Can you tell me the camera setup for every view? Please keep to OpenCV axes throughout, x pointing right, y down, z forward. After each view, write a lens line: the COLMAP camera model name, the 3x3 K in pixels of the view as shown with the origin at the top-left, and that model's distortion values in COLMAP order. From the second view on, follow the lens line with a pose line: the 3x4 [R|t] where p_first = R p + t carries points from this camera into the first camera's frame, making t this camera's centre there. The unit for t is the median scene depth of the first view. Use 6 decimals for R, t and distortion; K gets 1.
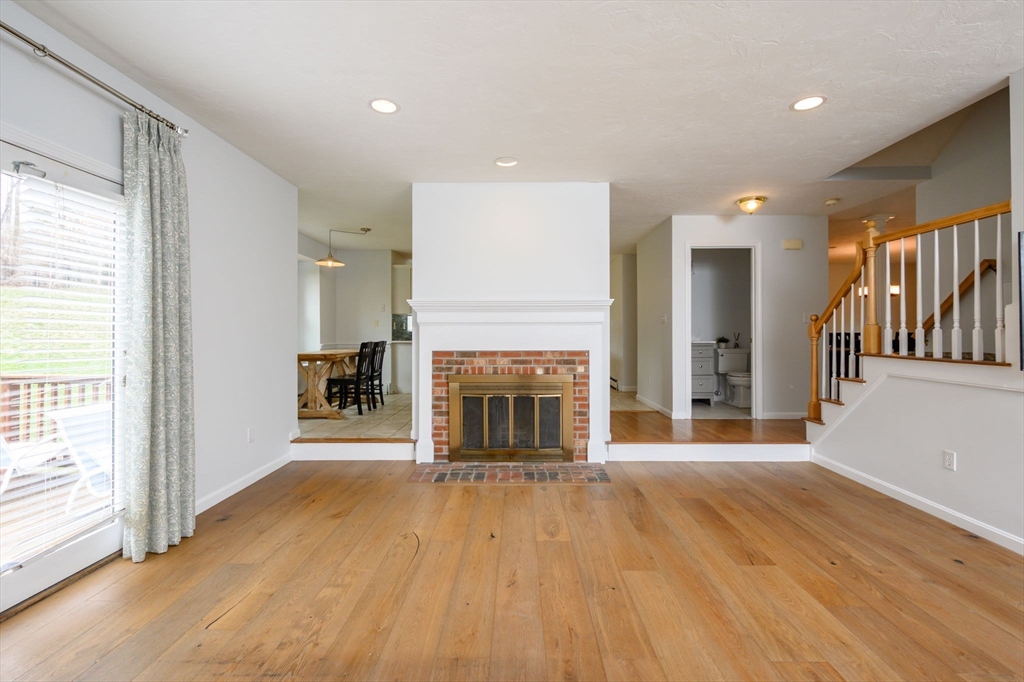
lens RADIAL K [[438.1, 0, 542.1], [0, 438.1, 332.2], [0, 0, 1]] dist [0.004463, 0.001732]
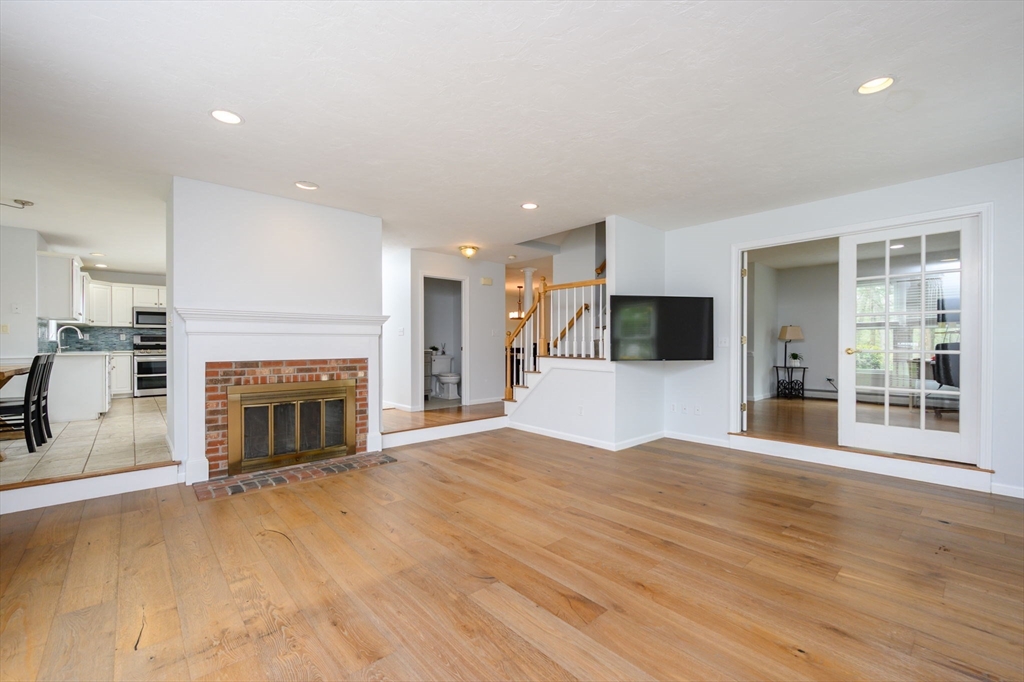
lens RADIAL K [[438.1, 0, 507.3], [0, 438.1, 346.4], [0, 0, 1]] dist [0.004463, 0.001732]
pose [[0.741657, -0.004039, 0.670767, -0.406518], [-0.002658, 0.999956, 0.008959, -0.001305], [-0.670774, -0.008428, 0.741614, -0.129868]]
